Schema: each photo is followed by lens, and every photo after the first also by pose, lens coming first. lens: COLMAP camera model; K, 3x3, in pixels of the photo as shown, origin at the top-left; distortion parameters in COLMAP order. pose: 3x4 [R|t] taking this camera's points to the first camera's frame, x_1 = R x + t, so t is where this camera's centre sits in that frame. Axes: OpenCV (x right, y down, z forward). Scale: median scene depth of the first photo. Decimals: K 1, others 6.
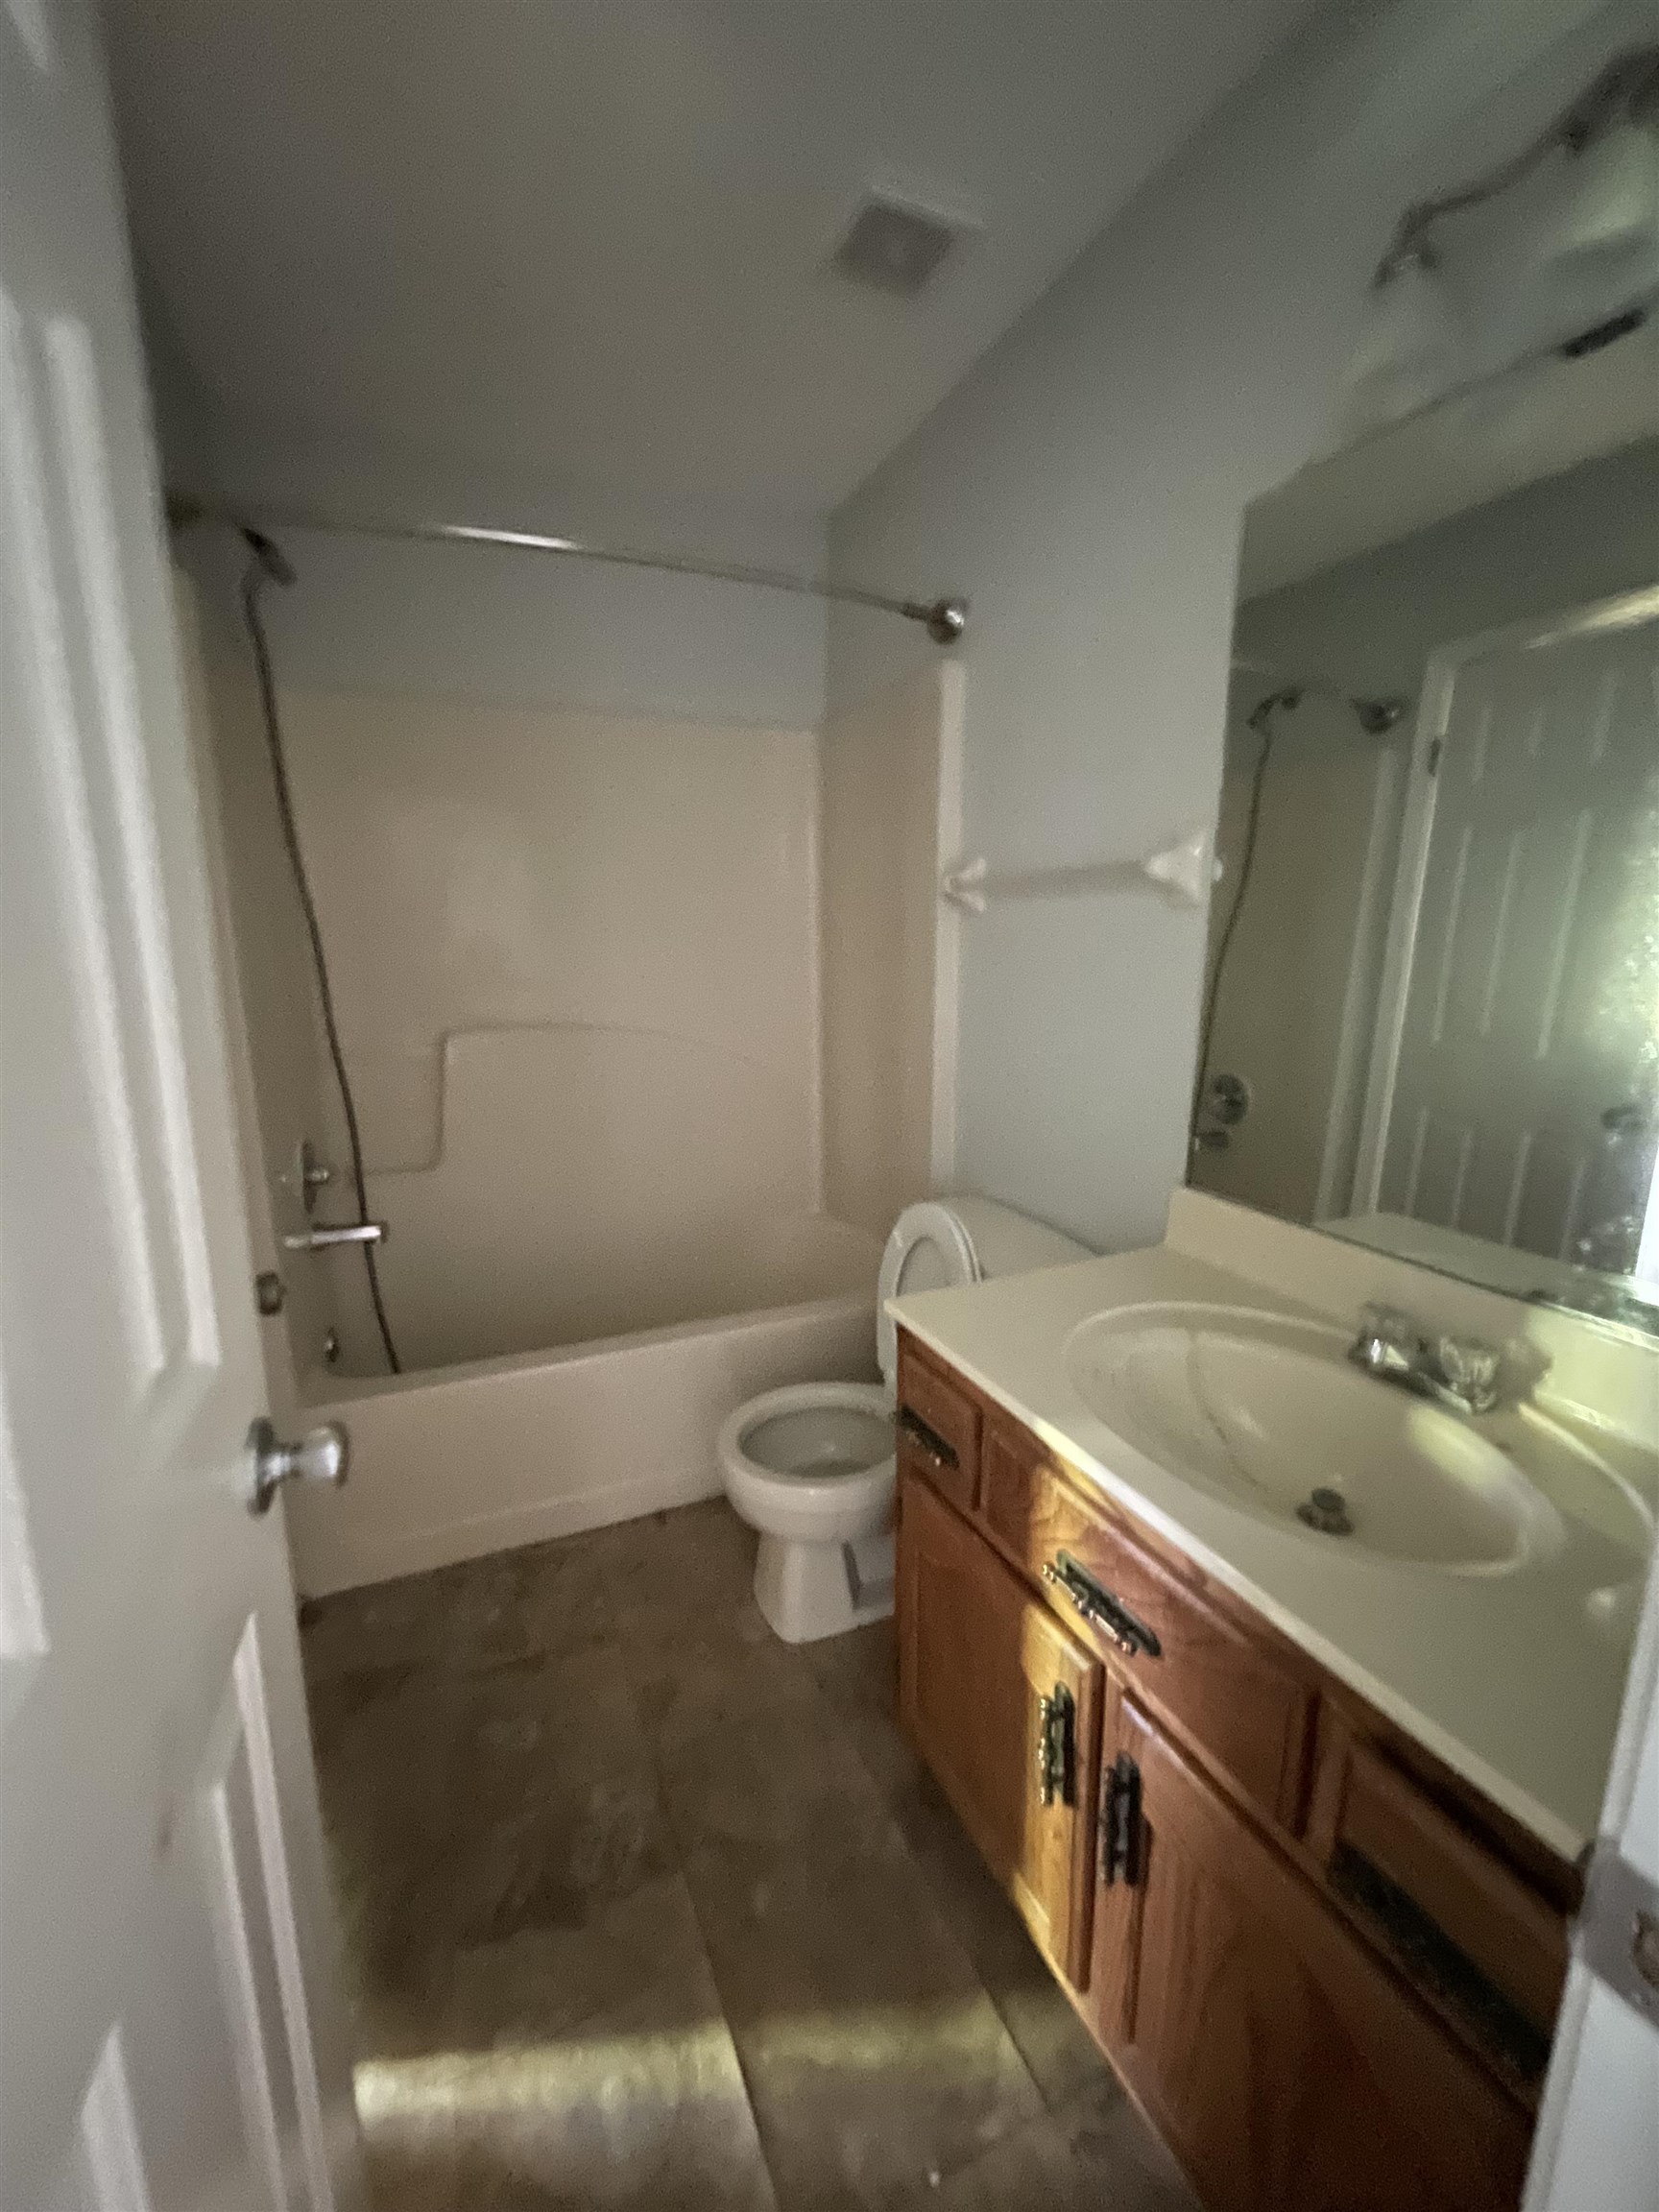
lens RADIAL K [[890.1, 0, 826.5], [0, 890.1, 1108.2], [0, 0, 1]] dist [0.002108, 0.000296]
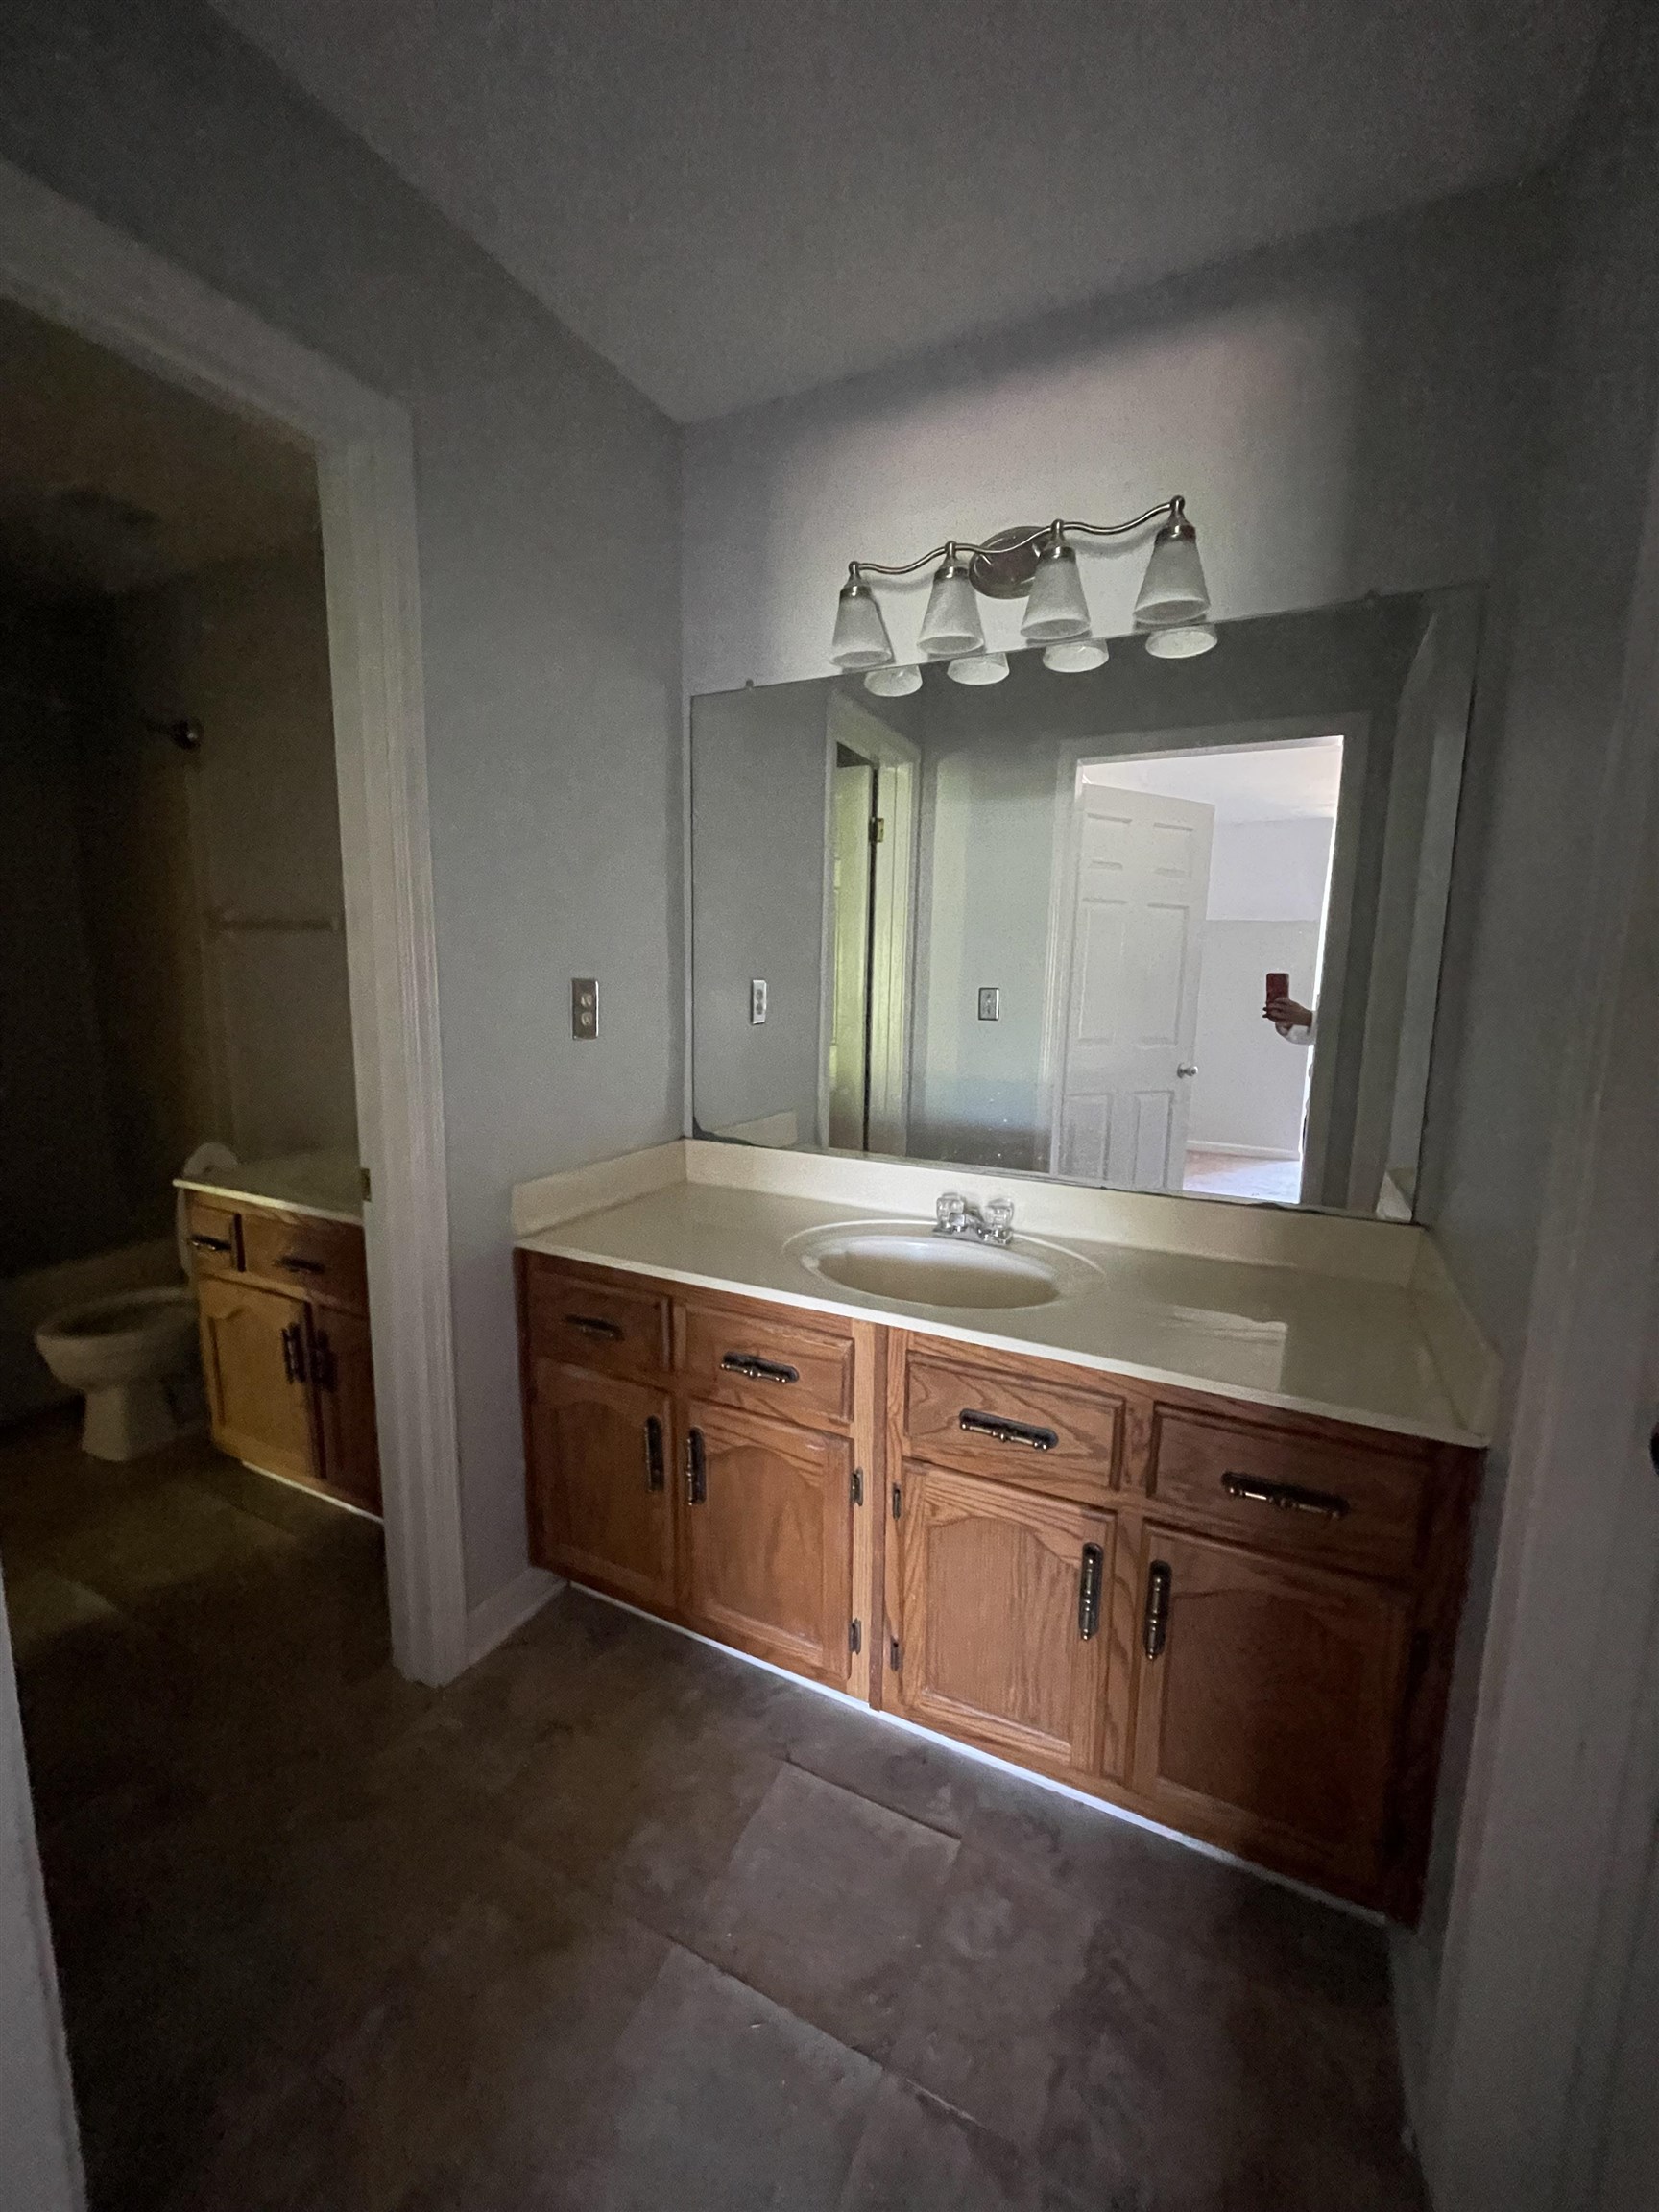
lens RADIAL K [[890.1, 0, 828.3], [0, 890.1, 1104.6], [0, 0, 1]] dist [0.002108, 0.000296]
pose [[0.771069, -0.083165, 0.631298, -0.035460], [0.105903, 0.994375, 0.001644, 0.274898], [-0.627883, 0.065589, 0.775539, -1.411180]]
